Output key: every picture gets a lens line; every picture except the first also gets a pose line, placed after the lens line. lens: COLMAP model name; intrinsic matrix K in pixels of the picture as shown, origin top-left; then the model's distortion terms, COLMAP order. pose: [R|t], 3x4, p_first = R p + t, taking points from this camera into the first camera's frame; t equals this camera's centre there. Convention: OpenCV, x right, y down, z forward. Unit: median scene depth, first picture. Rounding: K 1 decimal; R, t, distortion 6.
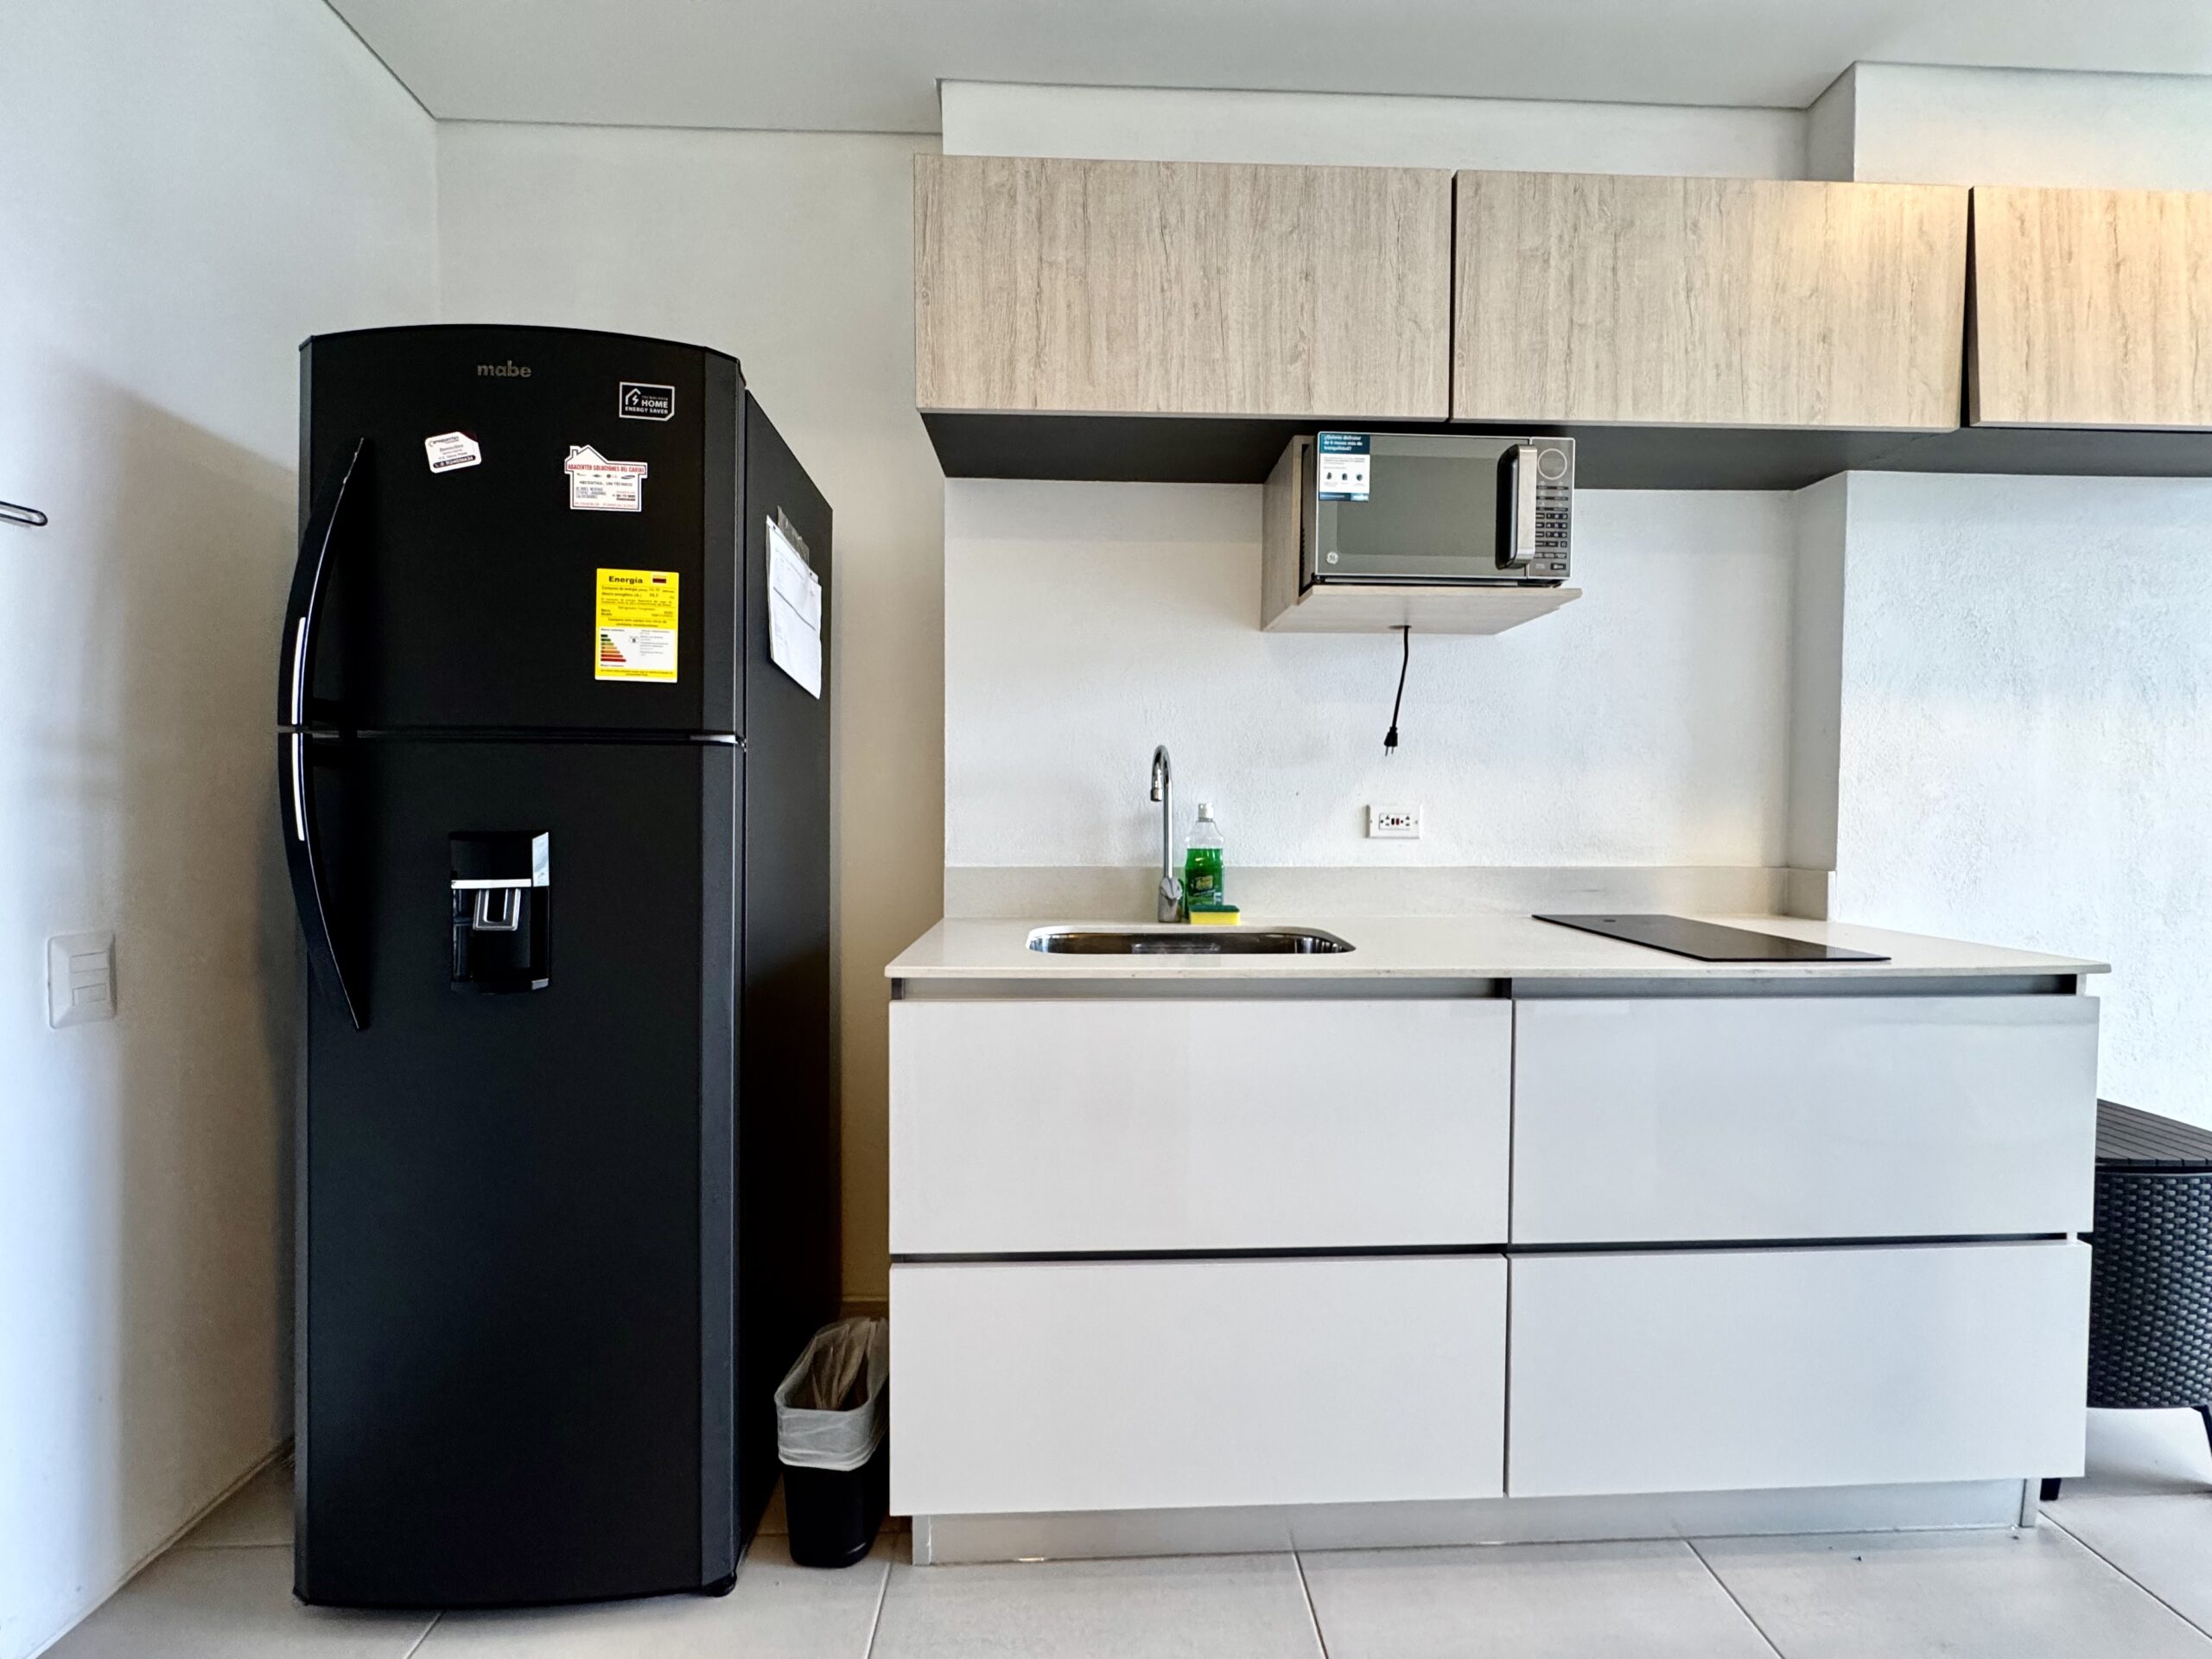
lens RADIAL K [[883.4, 0, 1104.5], [0, 883.4, 835.4], [0, 0, 1]] dist [-0.007455, 0.000960]
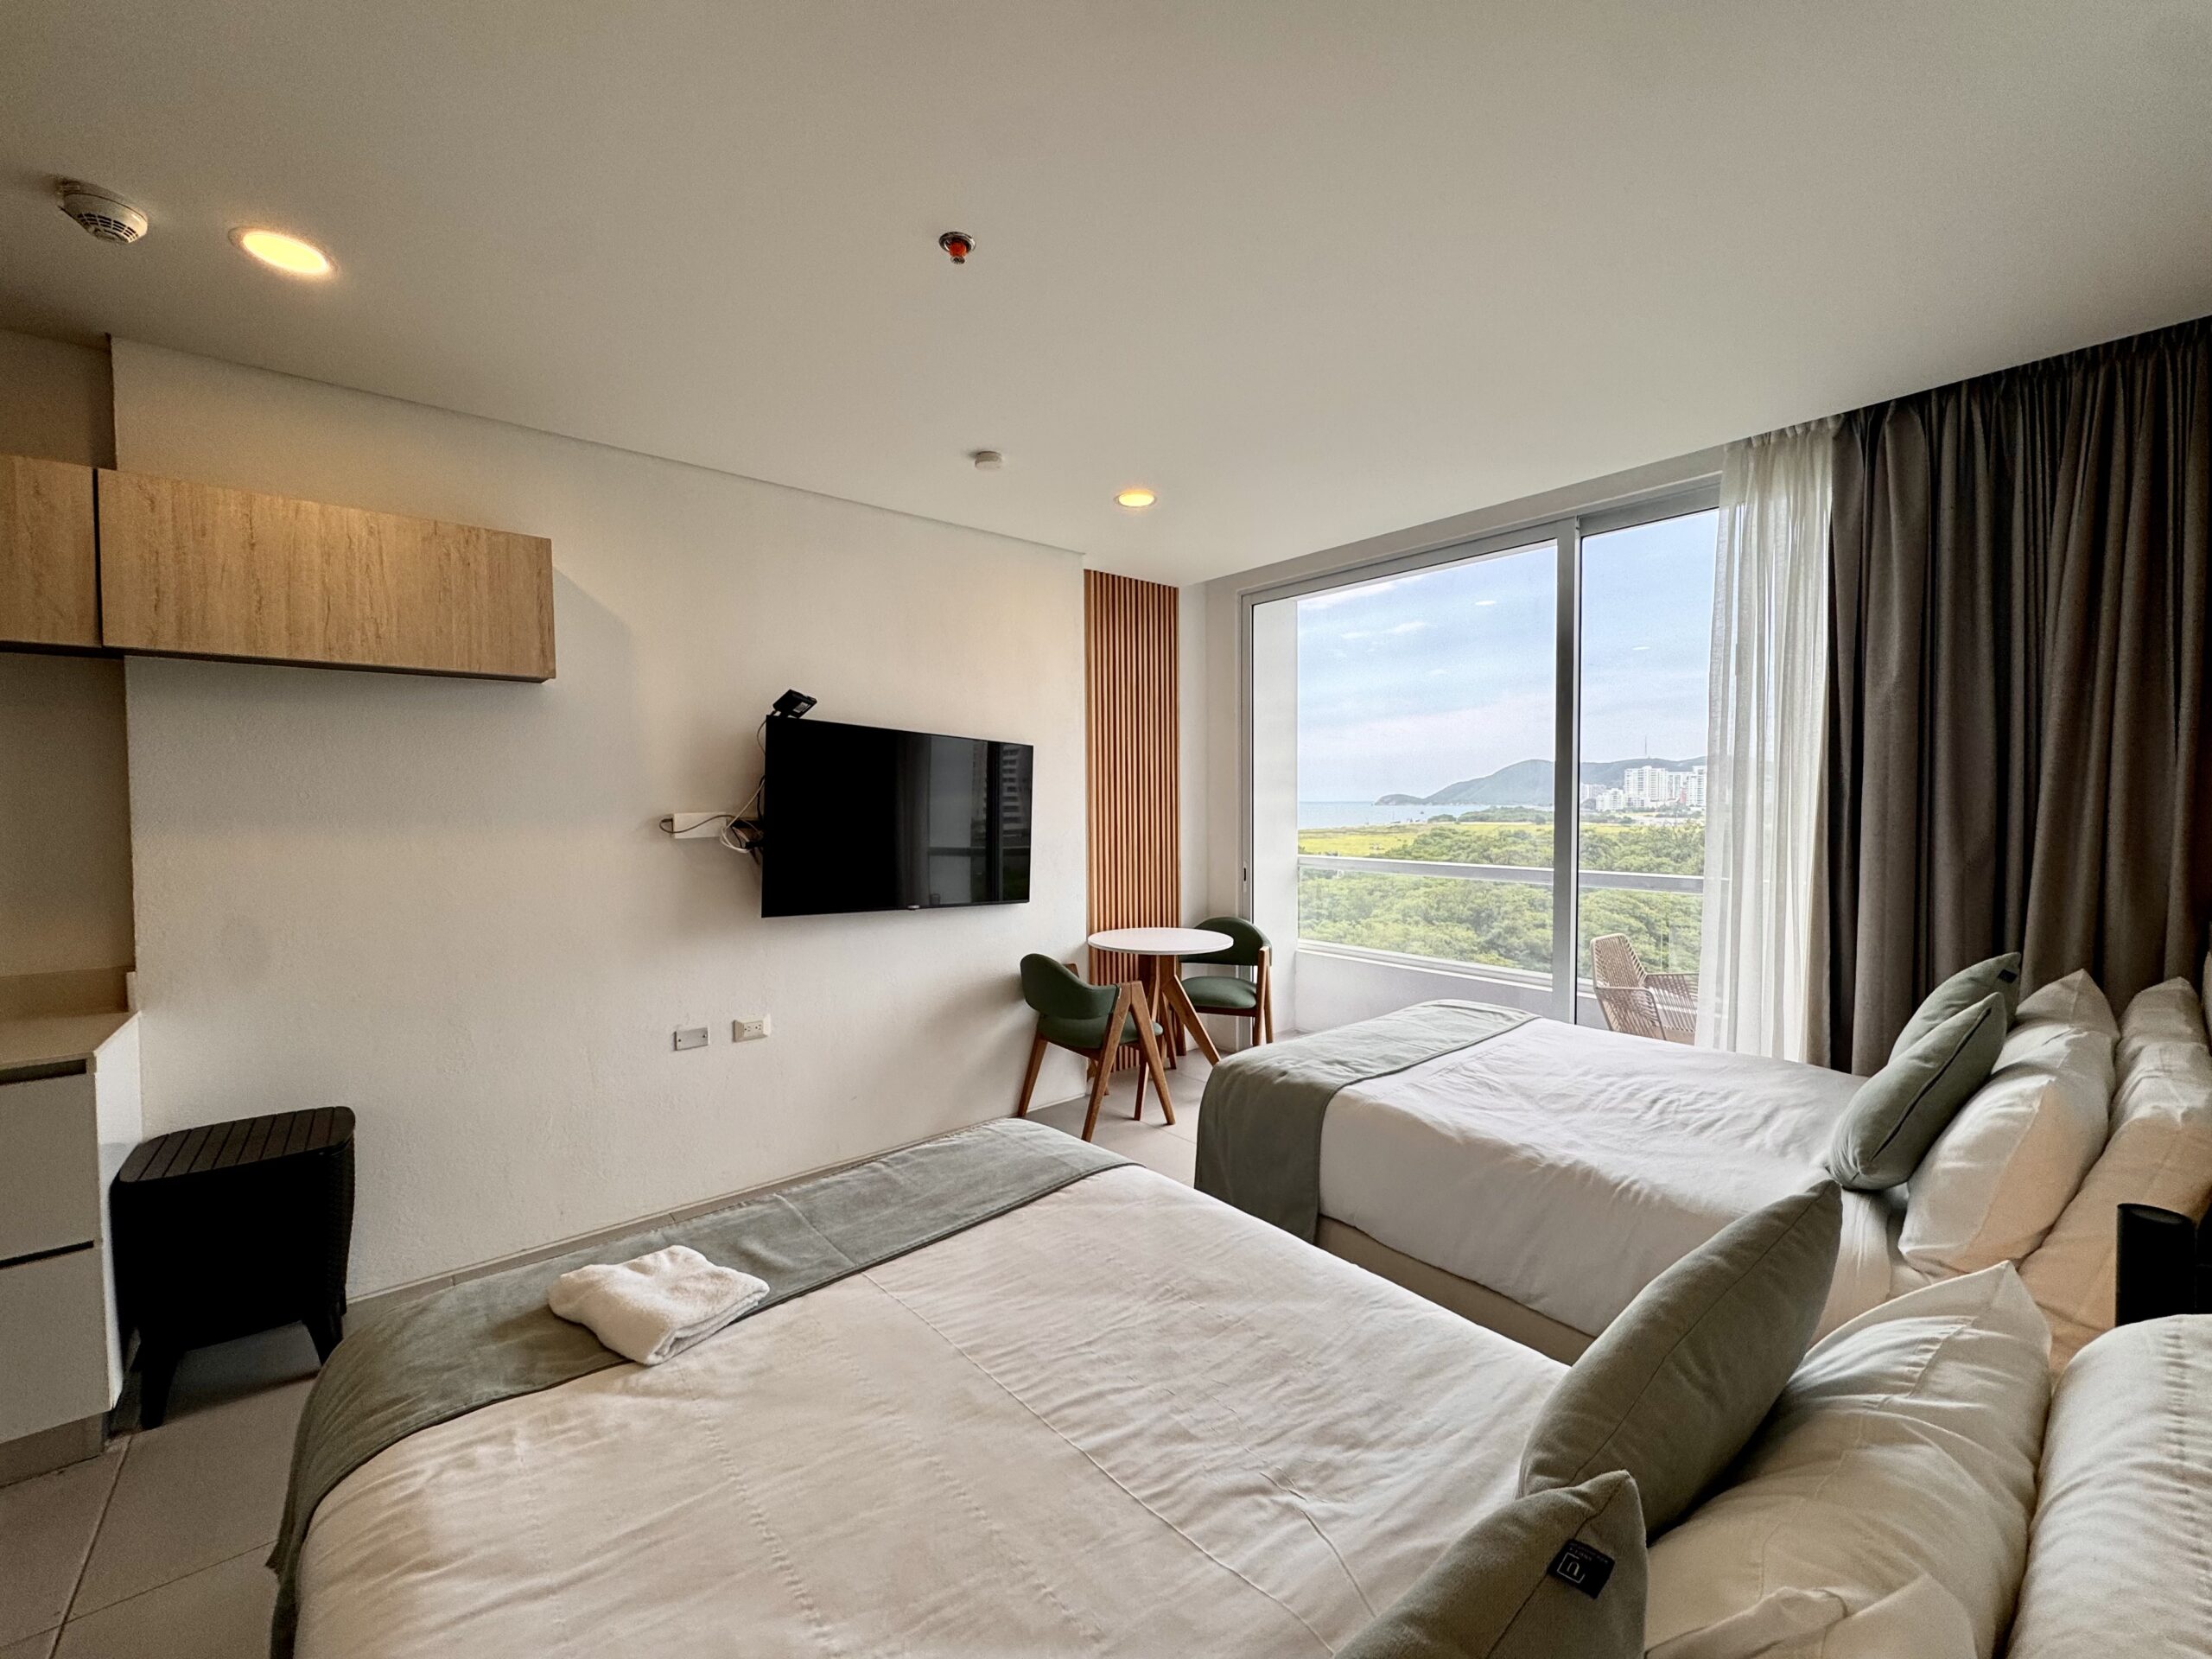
lens RADIAL K [[883.4, 0, 1109.9], [0, 883.4, 831.5], [0, 0, 1]] dist [-0.007455, 0.000960]
pose [[0.788515, -0.028289, 0.614364, 1.470717], [0.030464, 0.999512, 0.006924, -0.160305], [-0.614260, 0.013256, 0.788992, -1.065953]]
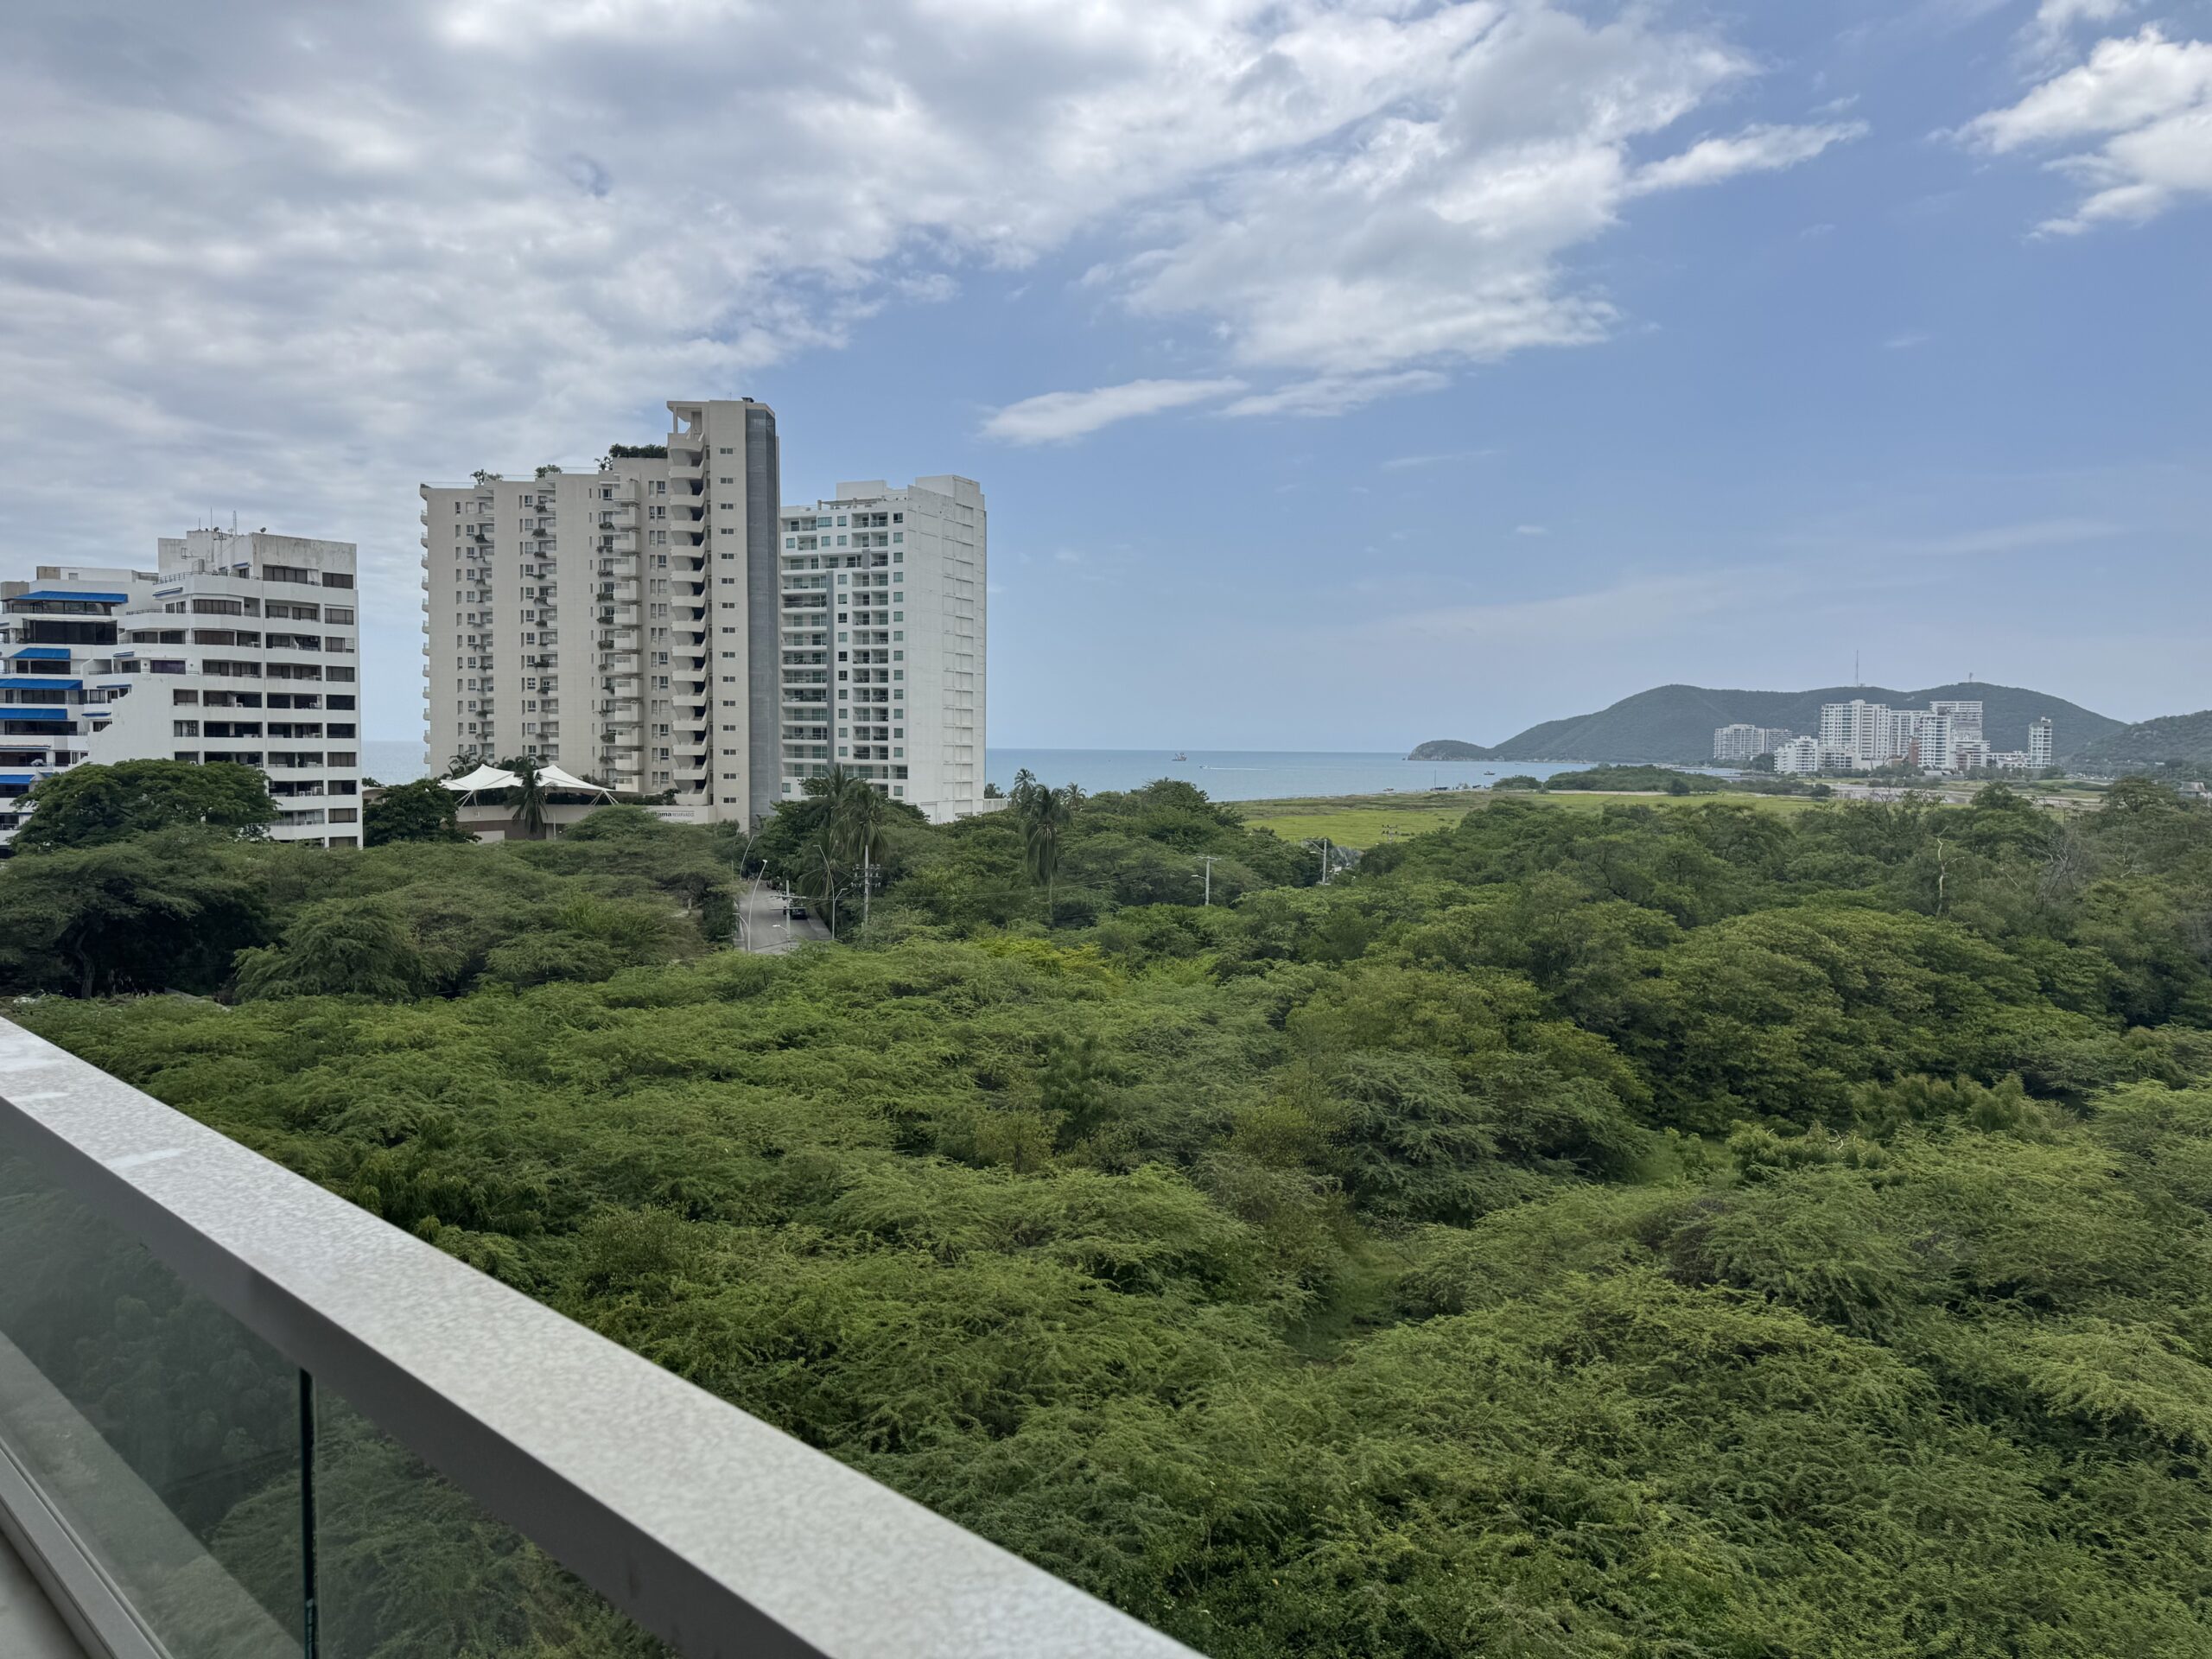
lens RADIAL K [[1558.9, 0, 1109.8], [0, 1558.9, 808.4], [0, 0, 1]] dist [0.047943, -0.058878]
pose [[0.721238, -0.022349, 0.692327, 4.290085], [0.016426, 0.999750, 0.015161, -0.094123], [-0.692493, 0.000438, 0.721425, -1.054766]]
